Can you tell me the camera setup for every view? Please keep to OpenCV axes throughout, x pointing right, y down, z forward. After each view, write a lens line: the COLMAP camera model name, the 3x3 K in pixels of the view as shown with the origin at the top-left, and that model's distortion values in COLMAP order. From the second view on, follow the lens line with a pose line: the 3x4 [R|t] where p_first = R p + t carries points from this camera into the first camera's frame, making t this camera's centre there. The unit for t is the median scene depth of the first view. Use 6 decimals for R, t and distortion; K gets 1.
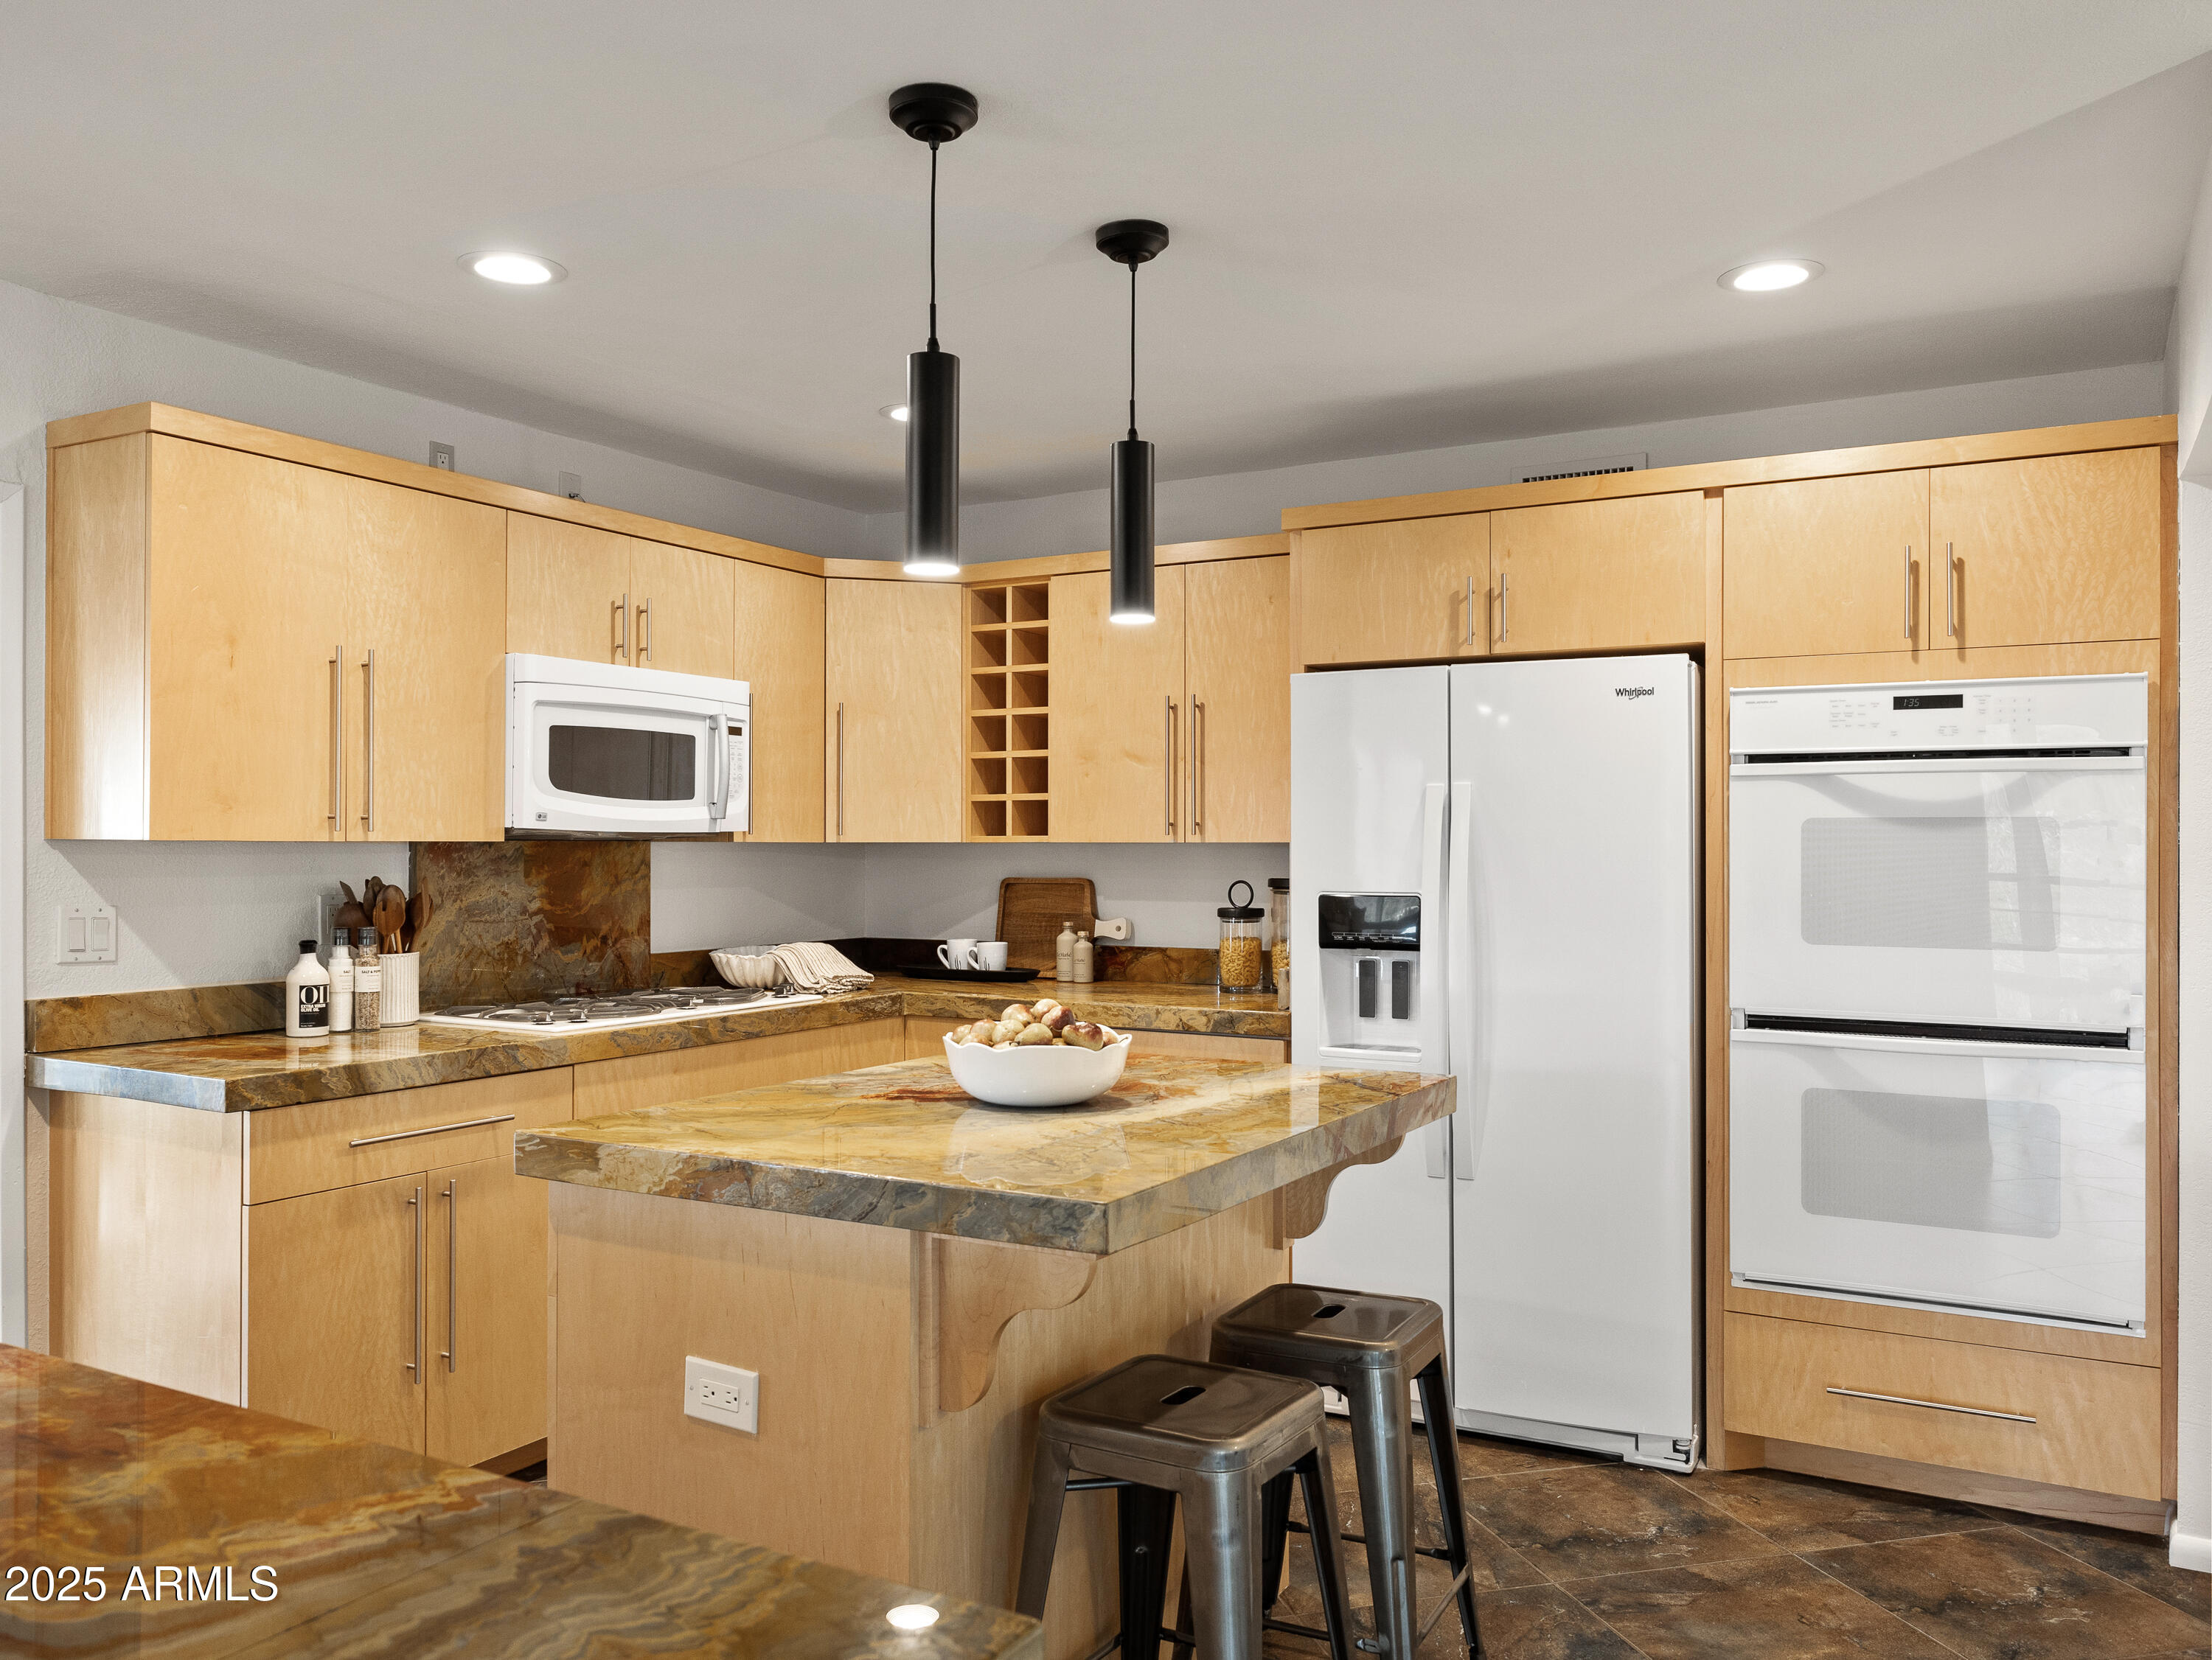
lens RADIAL K [[1693.1, 0, 1105.9], [0, 1693.1, 832.8], [0, 0, 1]] dist [0.005384, 0.004740]
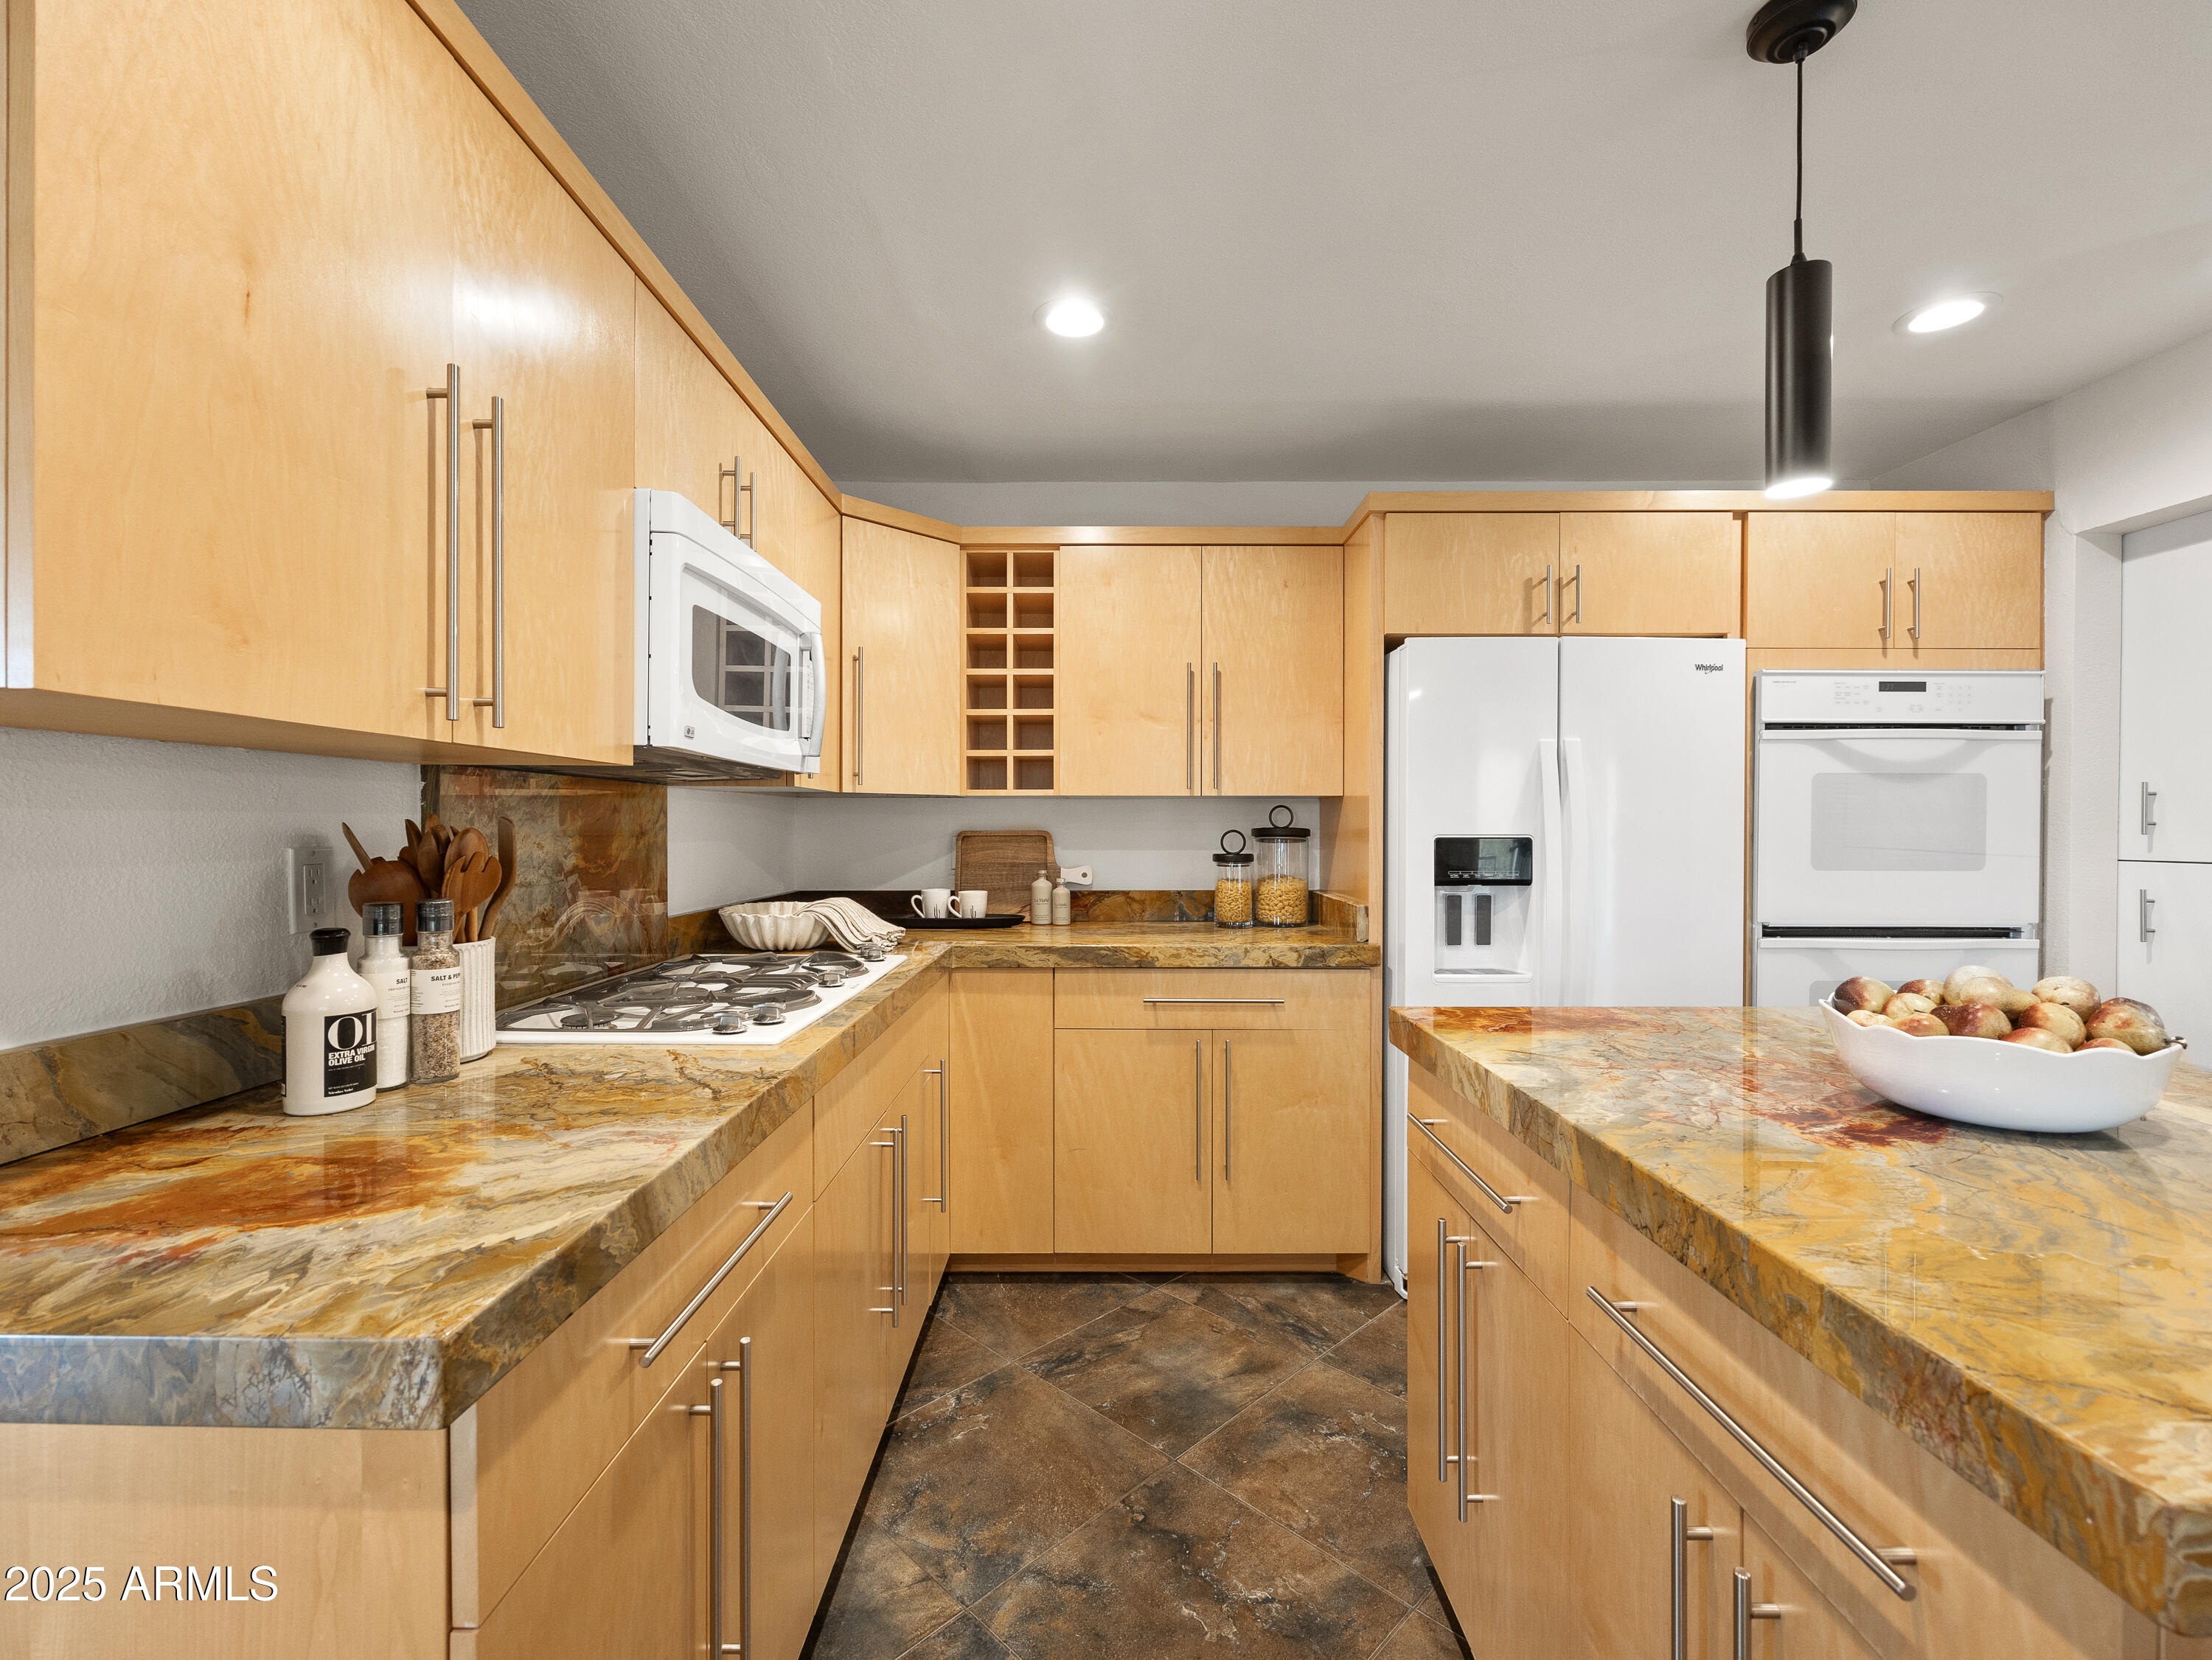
lens RADIAL K [[954.7, 0, 1107.9], [0, 954.7, 829.2], [0, 0, 1]] dist [0.000310, -0.000462]
pose [[0.869381, -0.002121, 0.494138, -0.348131], [-0.002995, 0.999950, 0.009562, 0.024122], [-0.494133, -0.009793, 0.869331, 0.529080]]
